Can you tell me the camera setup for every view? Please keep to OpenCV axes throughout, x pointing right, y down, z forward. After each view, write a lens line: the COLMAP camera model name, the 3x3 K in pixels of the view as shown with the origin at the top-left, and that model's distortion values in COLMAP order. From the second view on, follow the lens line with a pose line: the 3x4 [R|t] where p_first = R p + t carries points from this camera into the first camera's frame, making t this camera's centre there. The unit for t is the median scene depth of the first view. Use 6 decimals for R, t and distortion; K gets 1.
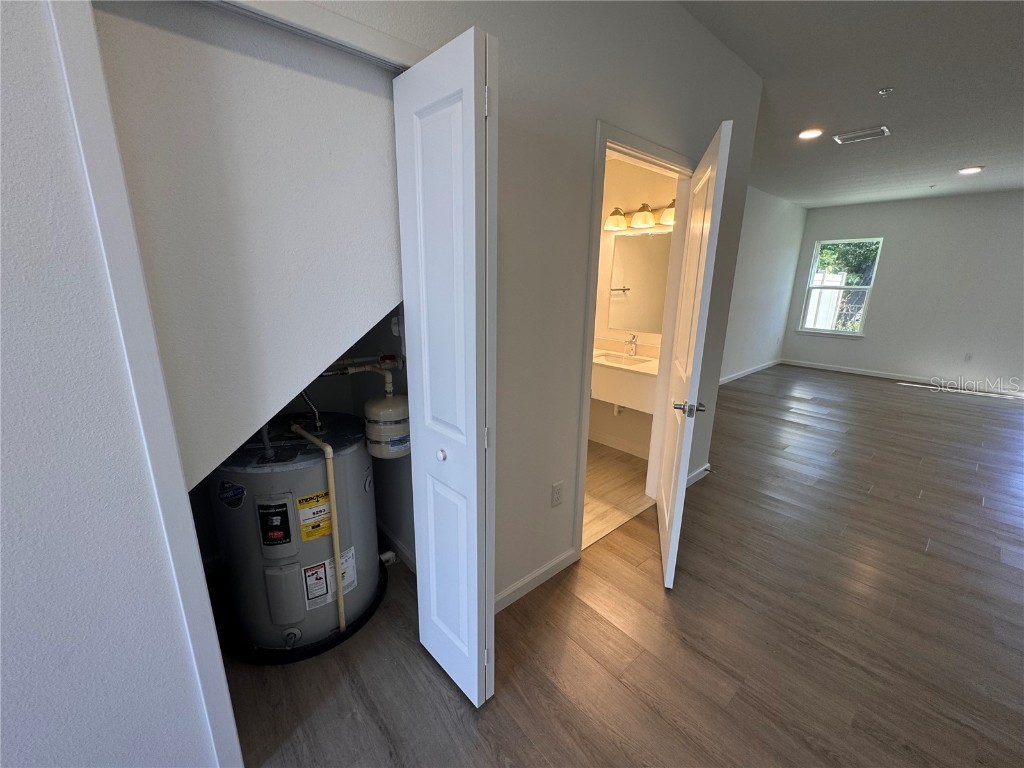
lens RADIAL K [[409.3, 0, 511.1], [0, 409.3, 383.5], [0, 0, 1]] dist [-0.001676, -0.000133]
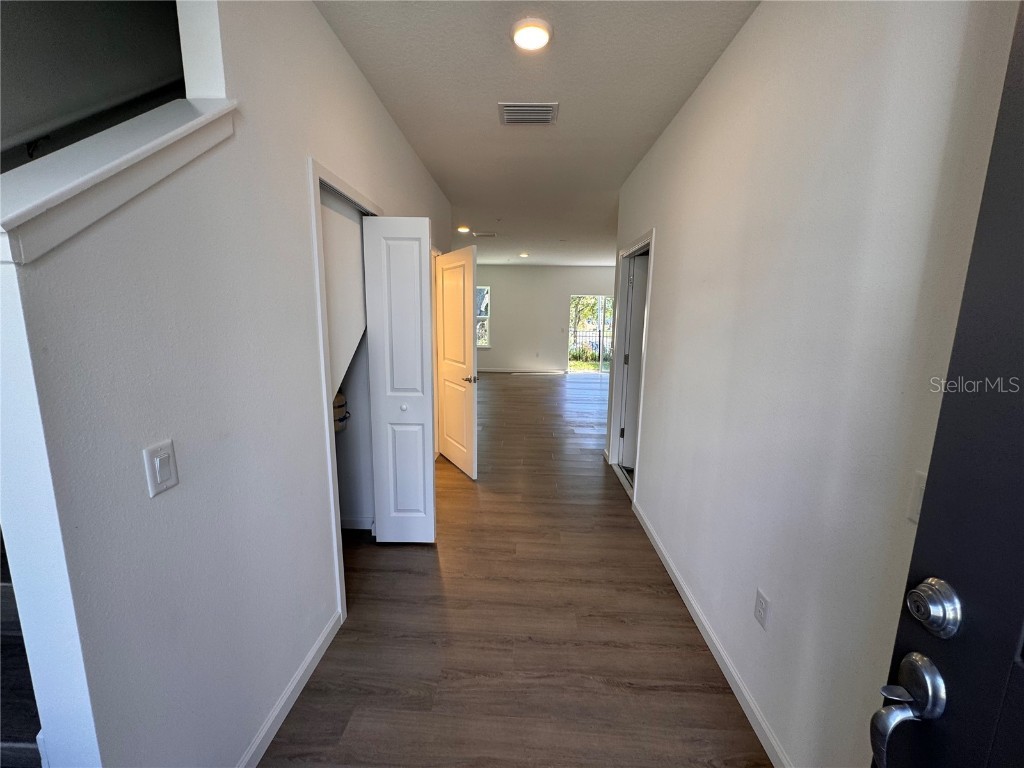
lens RADIAL K [[409.3, 0, 511.1], [0, 409.3, 383.5], [0, 0, 1]] dist [-0.001676, -0.000133]
pose [[0.686416, -0.126381, 0.716143, -0.824900], [0.177651, 0.984088, 0.003390, 0.104004], [-0.705176, 0.124897, 0.697945, -0.486205]]
